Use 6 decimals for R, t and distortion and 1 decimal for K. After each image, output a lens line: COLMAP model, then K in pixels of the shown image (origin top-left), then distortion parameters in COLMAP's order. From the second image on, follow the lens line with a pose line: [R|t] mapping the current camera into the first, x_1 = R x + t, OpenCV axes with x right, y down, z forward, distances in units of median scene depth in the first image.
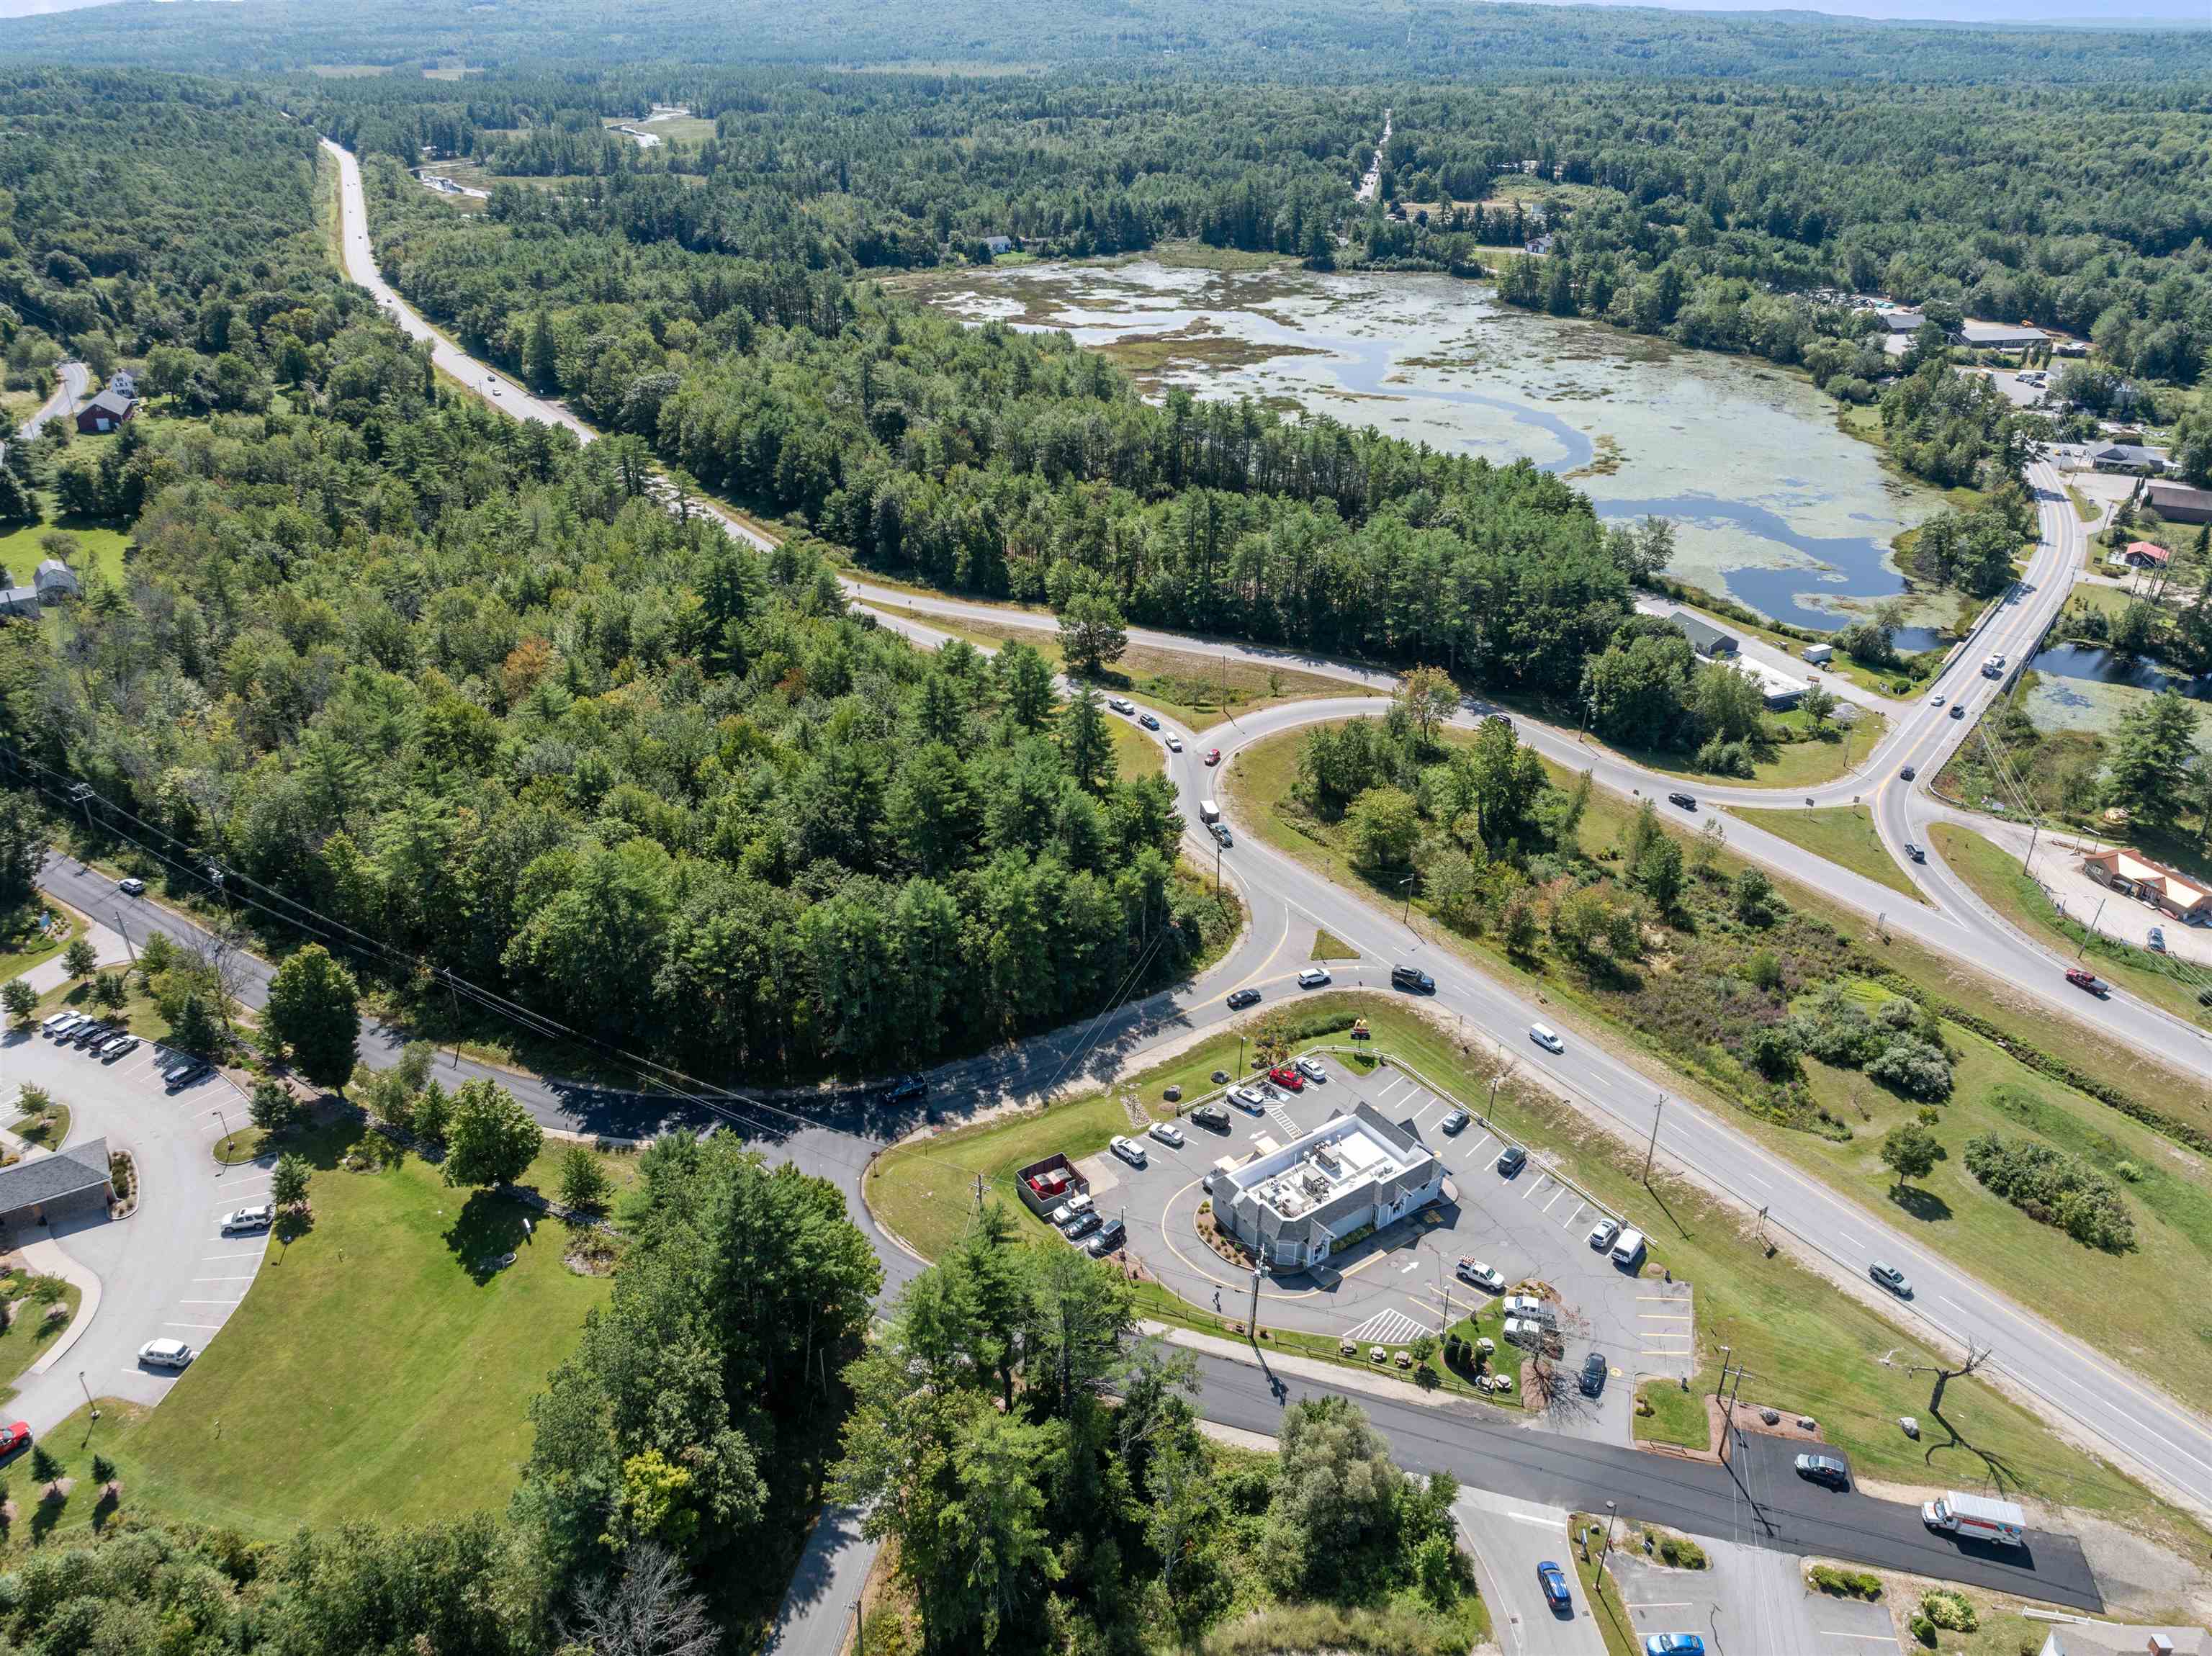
lens RADIAL K [[1565.1, 0, 1107.5], [0, 1565.1, 823.7], [0, 0, 1]] dist [-0.043175, 0.011940]
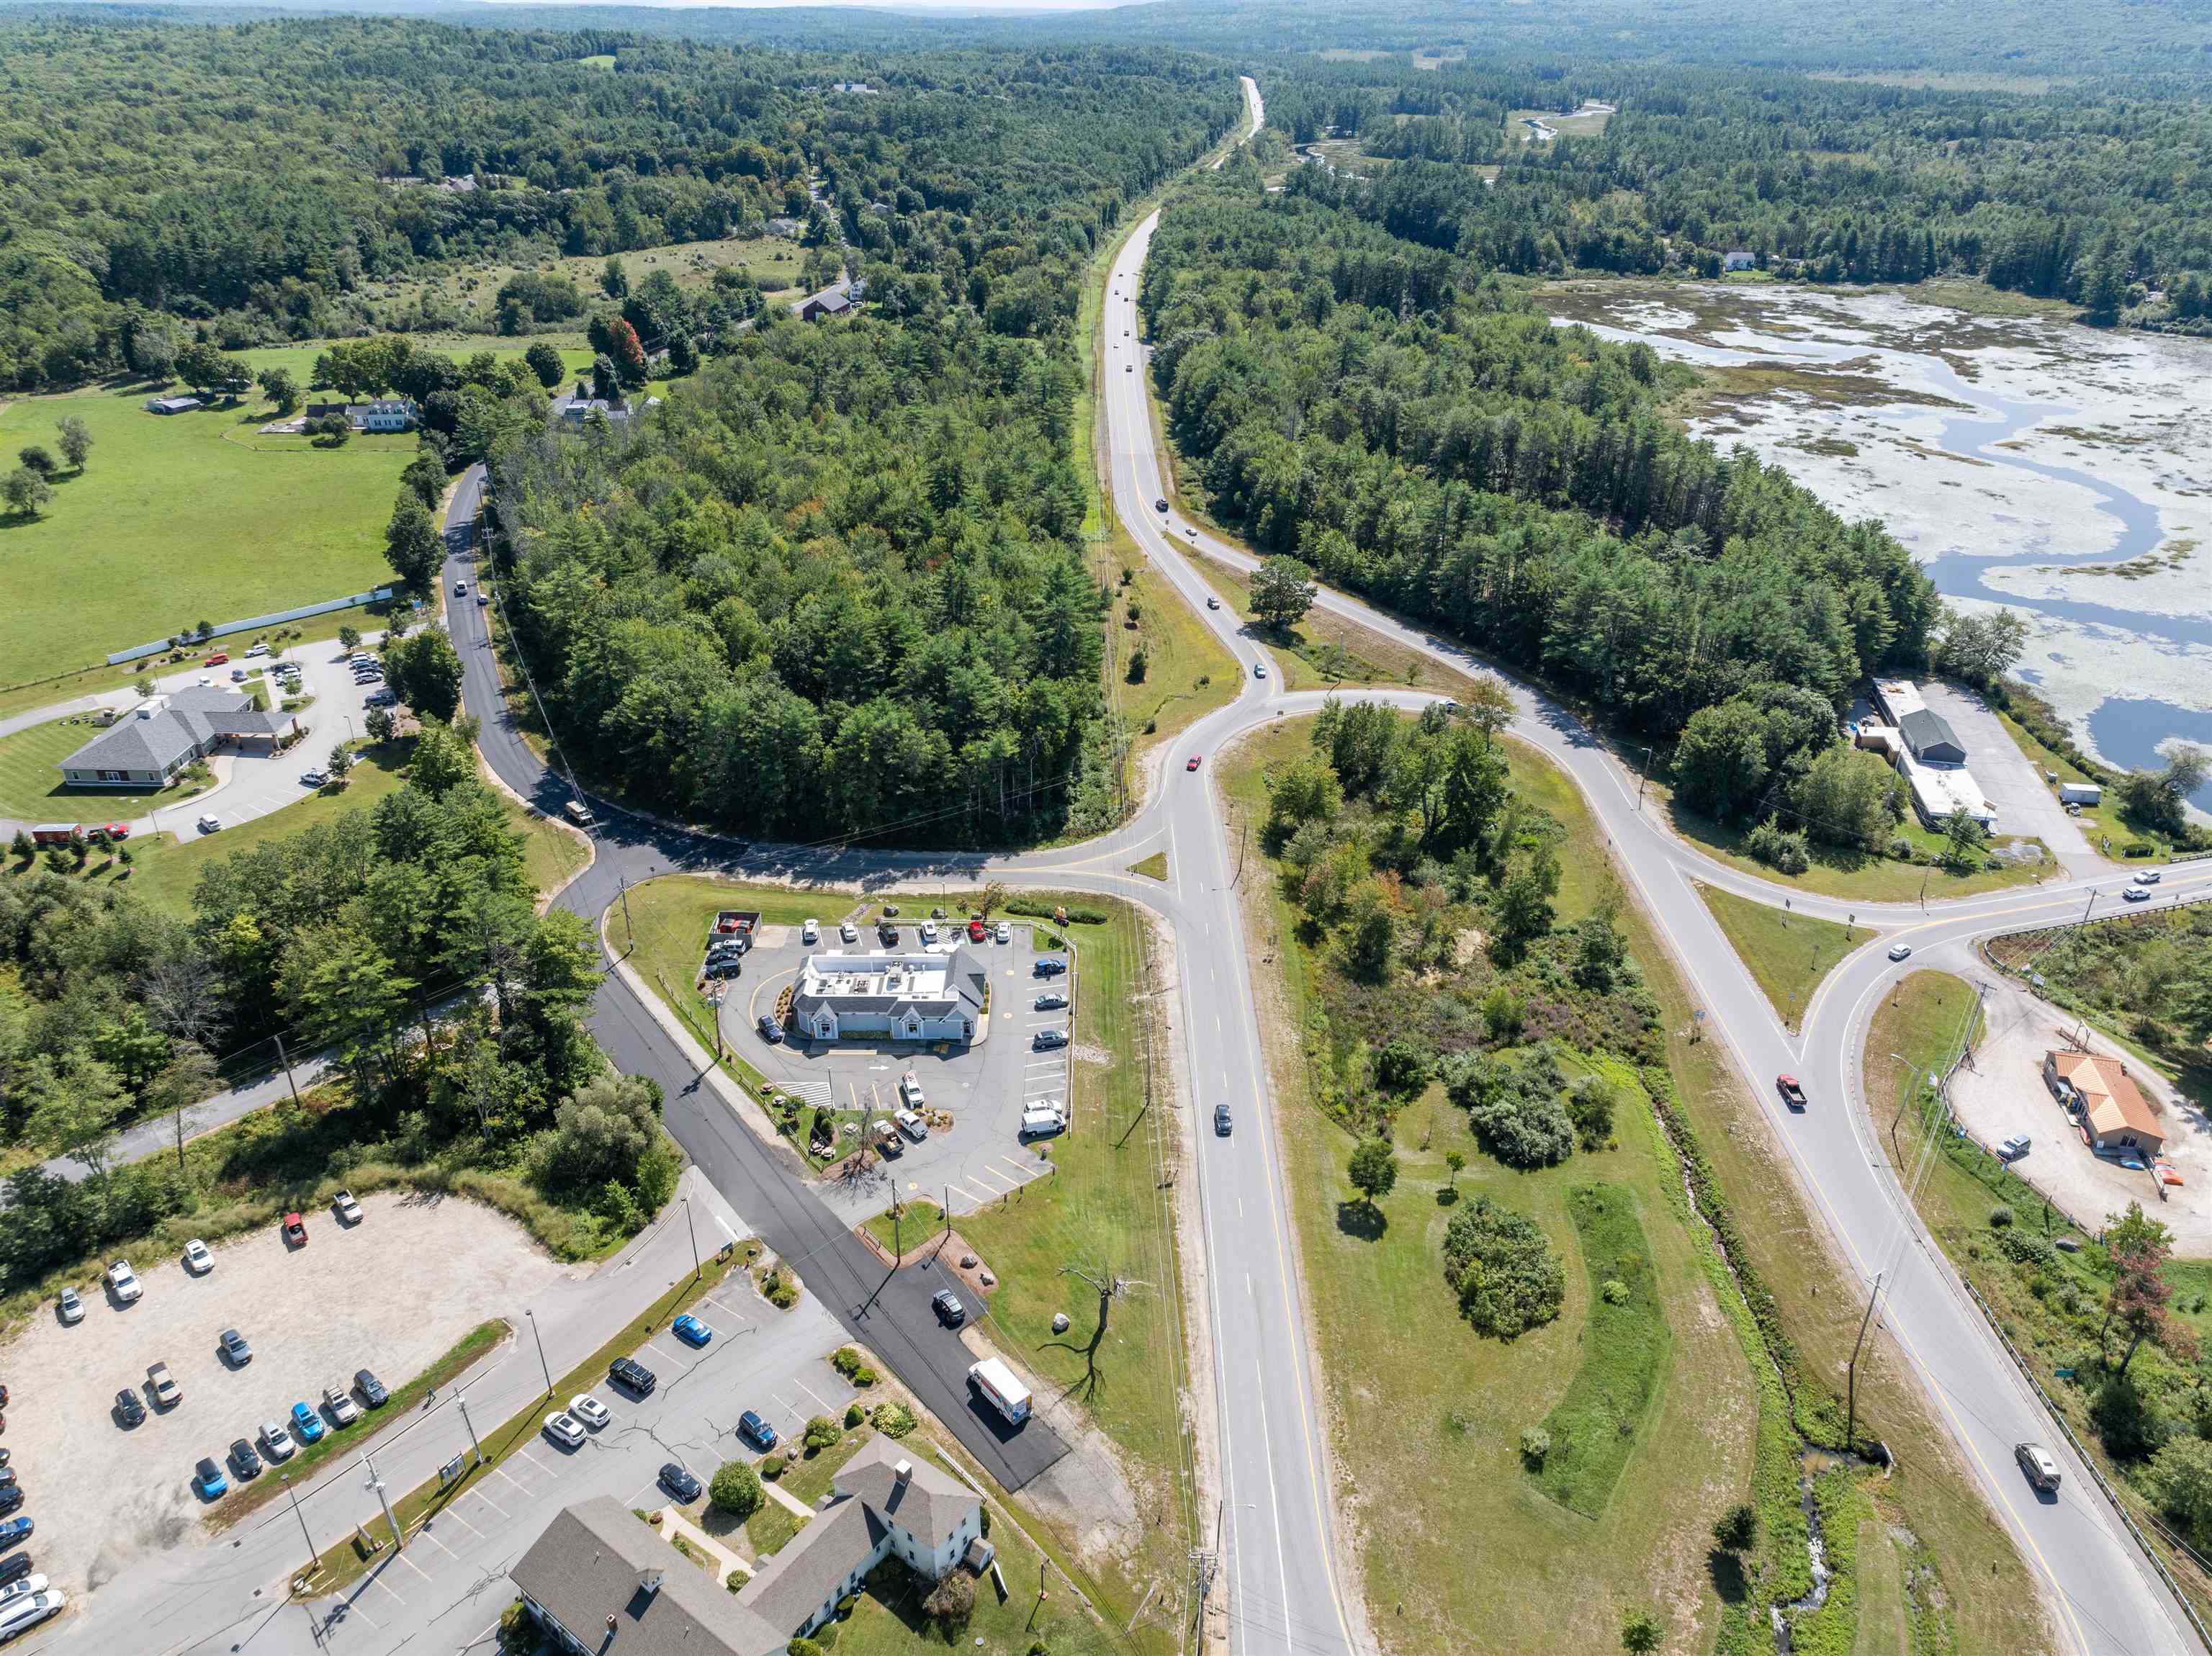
lens RADIAL K [[1565.1, 0, 1094.6], [0, 1565.1, 833.1], [0, 0, 1]] dist [-0.043175, 0.011940]
pose [[0.822121, 0.271101, -0.500621, 0.452420], [-0.267654, 0.960154, 0.080410, -0.014320], [0.502472, 0.067886, 0.861924, 0.021429]]
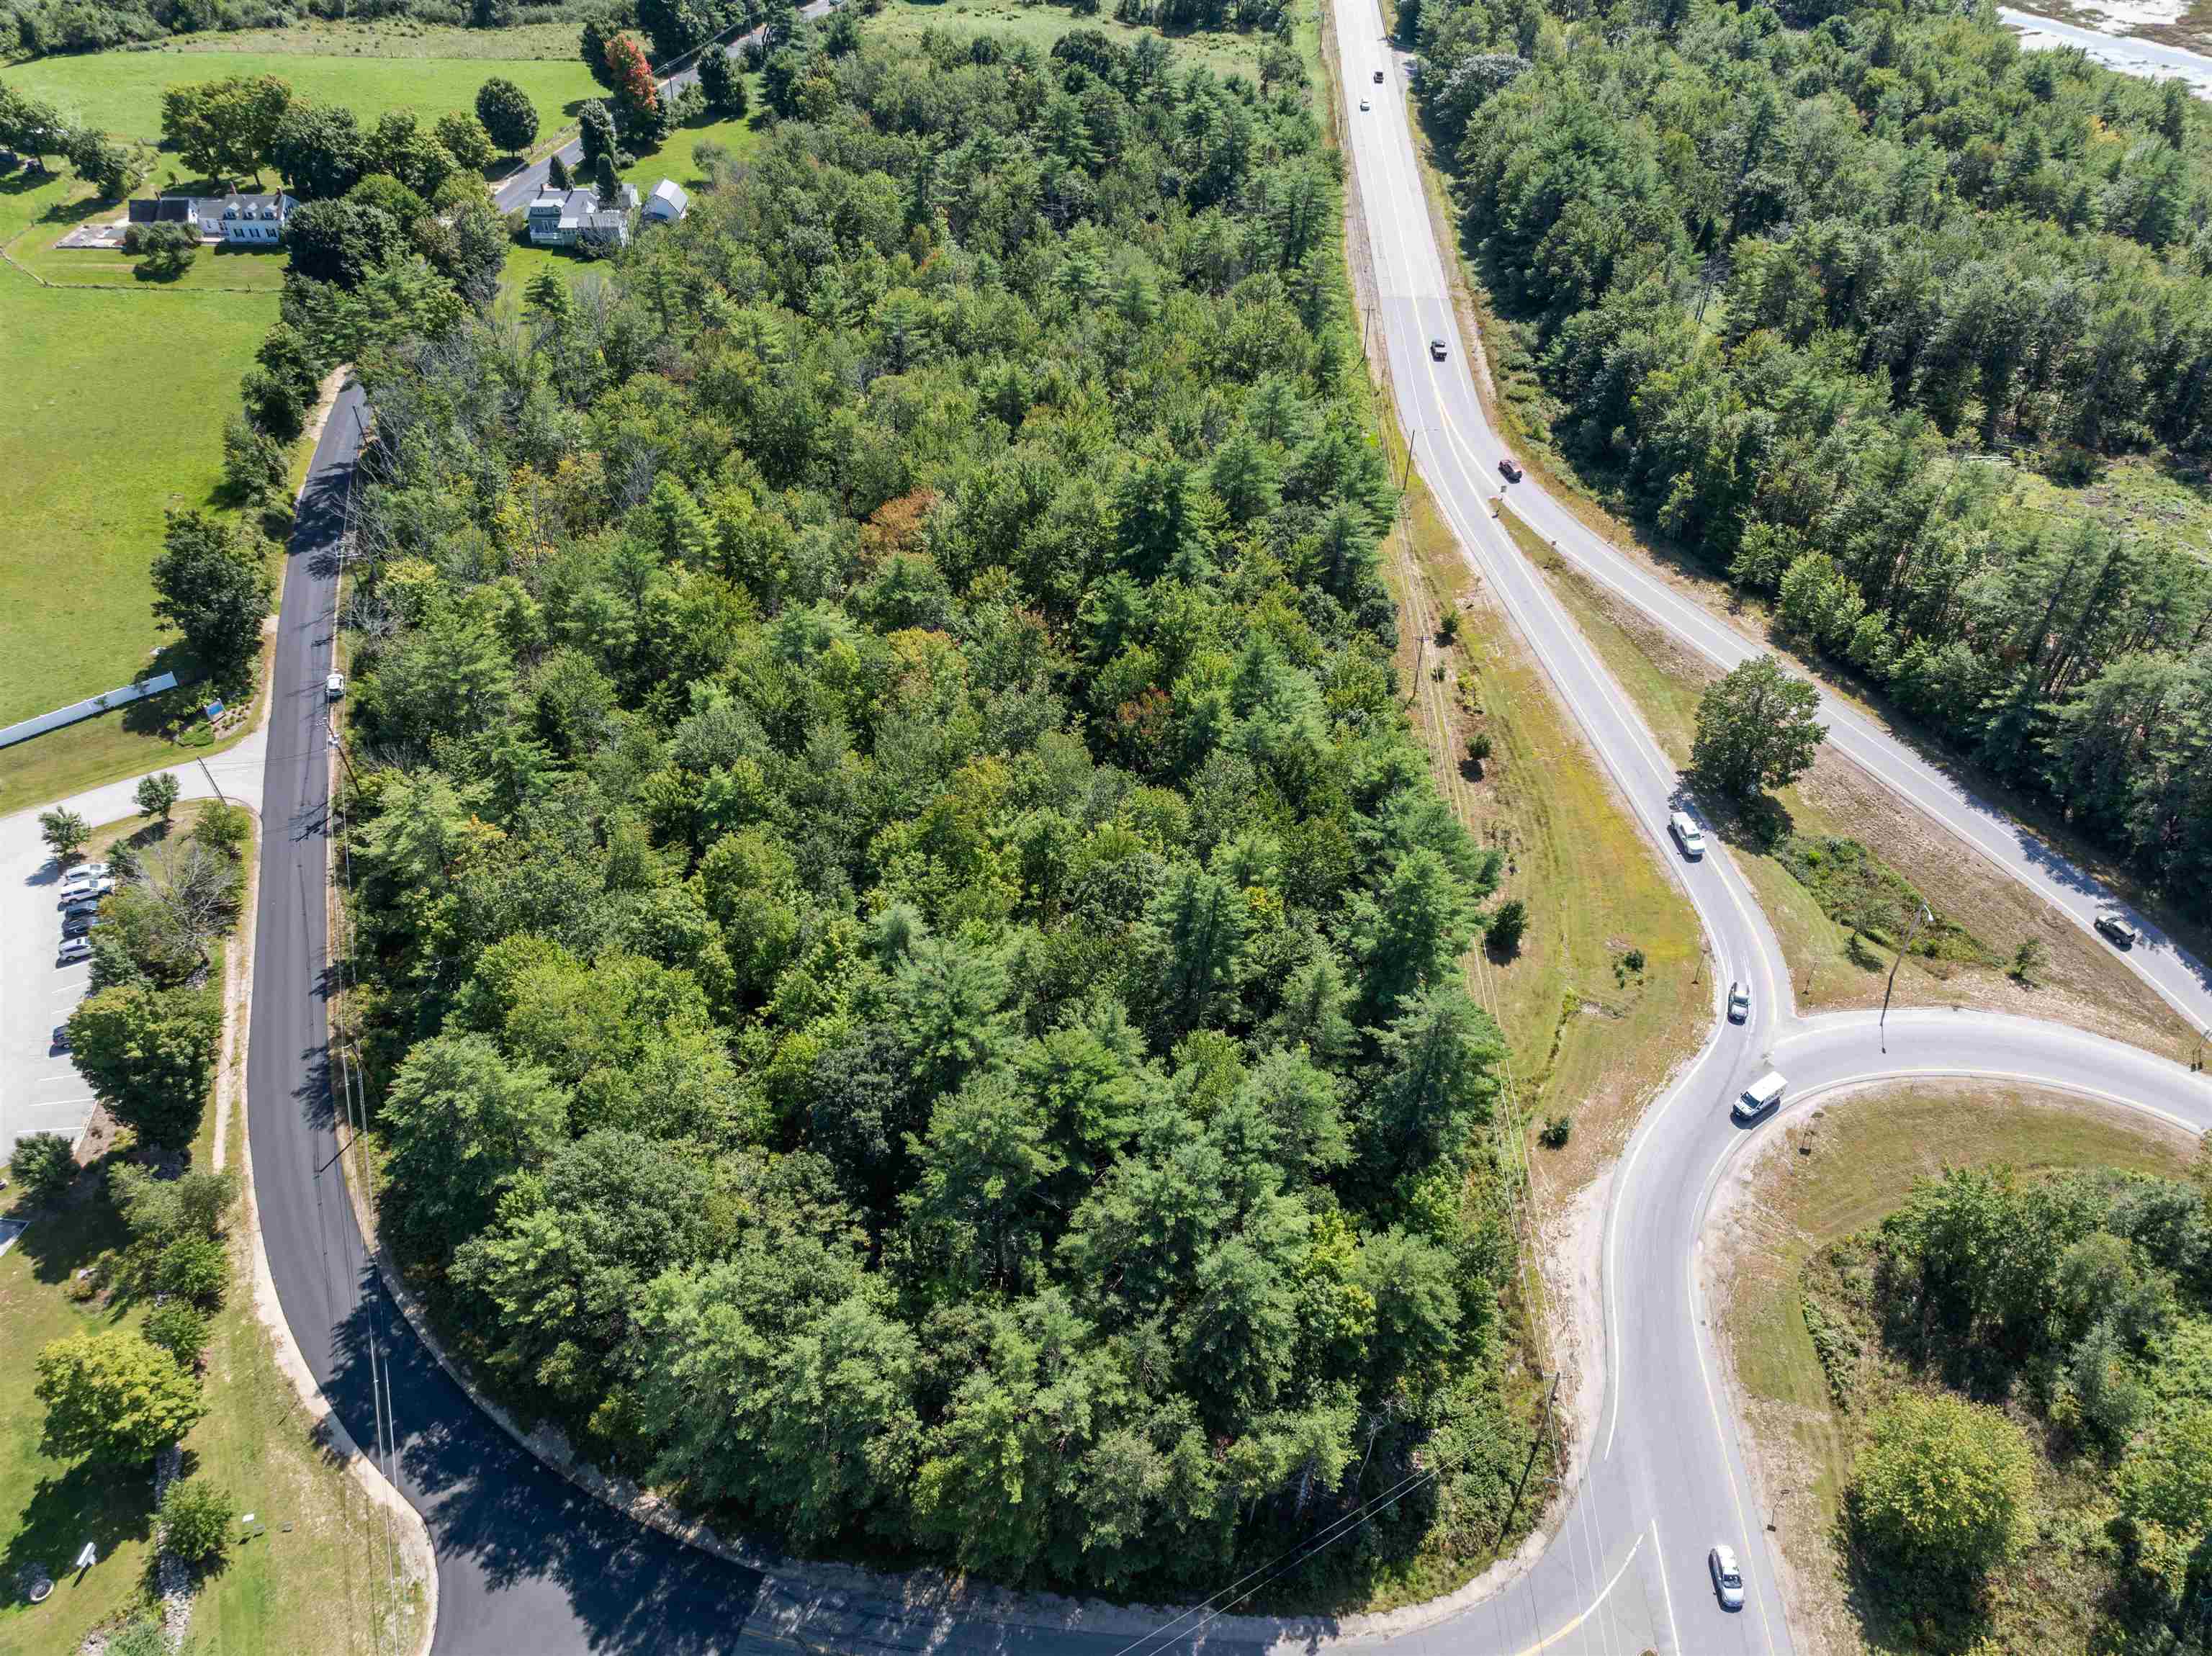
lens RADIAL K [[1565.1, 0, 1115.0], [0, 1565.1, 828.3], [0, 0, 1]] dist [-0.043175, 0.011940]
pose [[0.781821, 0.416161, -0.464290, 0.085756], [-0.293512, 0.902630, 0.314816, -0.195505], [0.550097, -0.109855, 0.827844, 0.367580]]
